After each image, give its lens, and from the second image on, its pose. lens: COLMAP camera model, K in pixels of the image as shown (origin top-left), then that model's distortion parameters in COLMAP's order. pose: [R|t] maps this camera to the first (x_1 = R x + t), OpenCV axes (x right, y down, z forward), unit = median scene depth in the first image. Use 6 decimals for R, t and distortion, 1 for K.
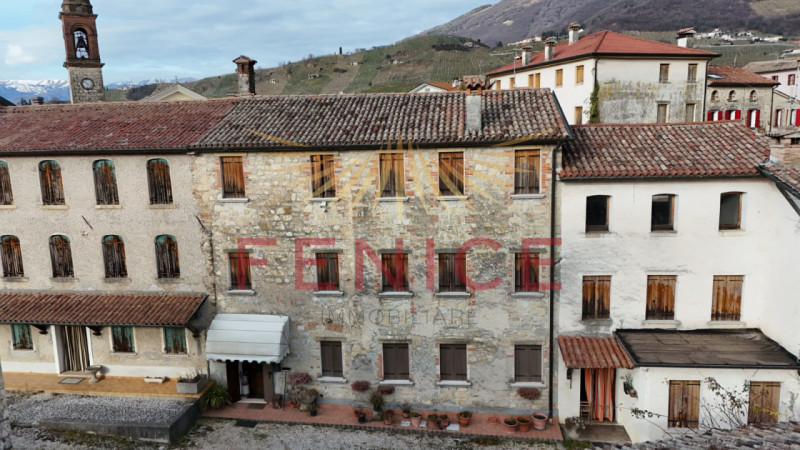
lens RADIAL K [[580.8, 0, 400.0], [0, 580.8, 225.0], [0, 0, 1]] dist [0.097846, -0.100215]
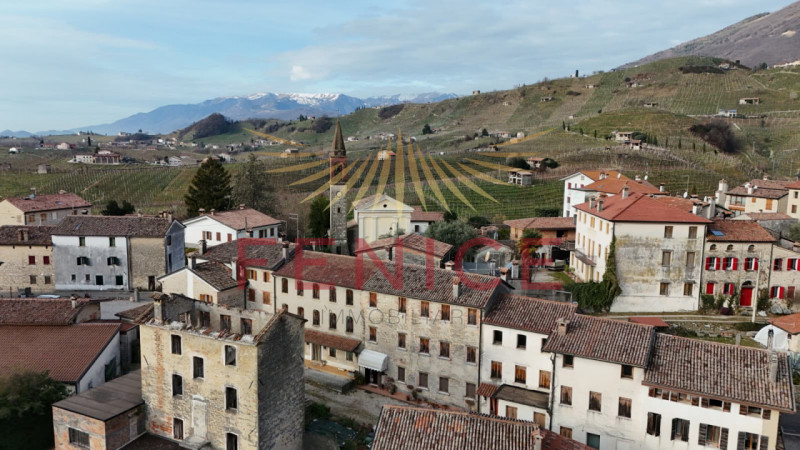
lens RADIAL K [[566.3, 0, 400.0], [0, 566.3, 225.0], [0, 0, 1]] dist [0.108004, -0.097869]
pose [[0.925385, 0.091536, -0.367810, 0.766825], [-0.102034, 0.994739, -0.009154, -0.416403], [0.365037, 0.046000, 0.929856, -1.420850]]
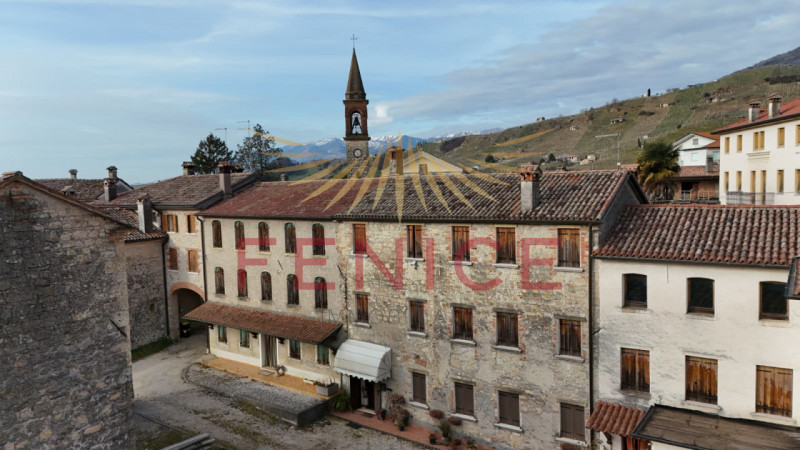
lens RADIAL K [[580.8, 0, 400.0], [0, 580.8, 225.0], [0, 0, 1]] dist [0.097846, -0.100215]
pose [[0.880746, 0.037720, -0.472084, 0.434355], [-0.074576, 0.995433, -0.059598, -0.040034], [0.467680, 0.087697, 0.879537, -0.150305]]
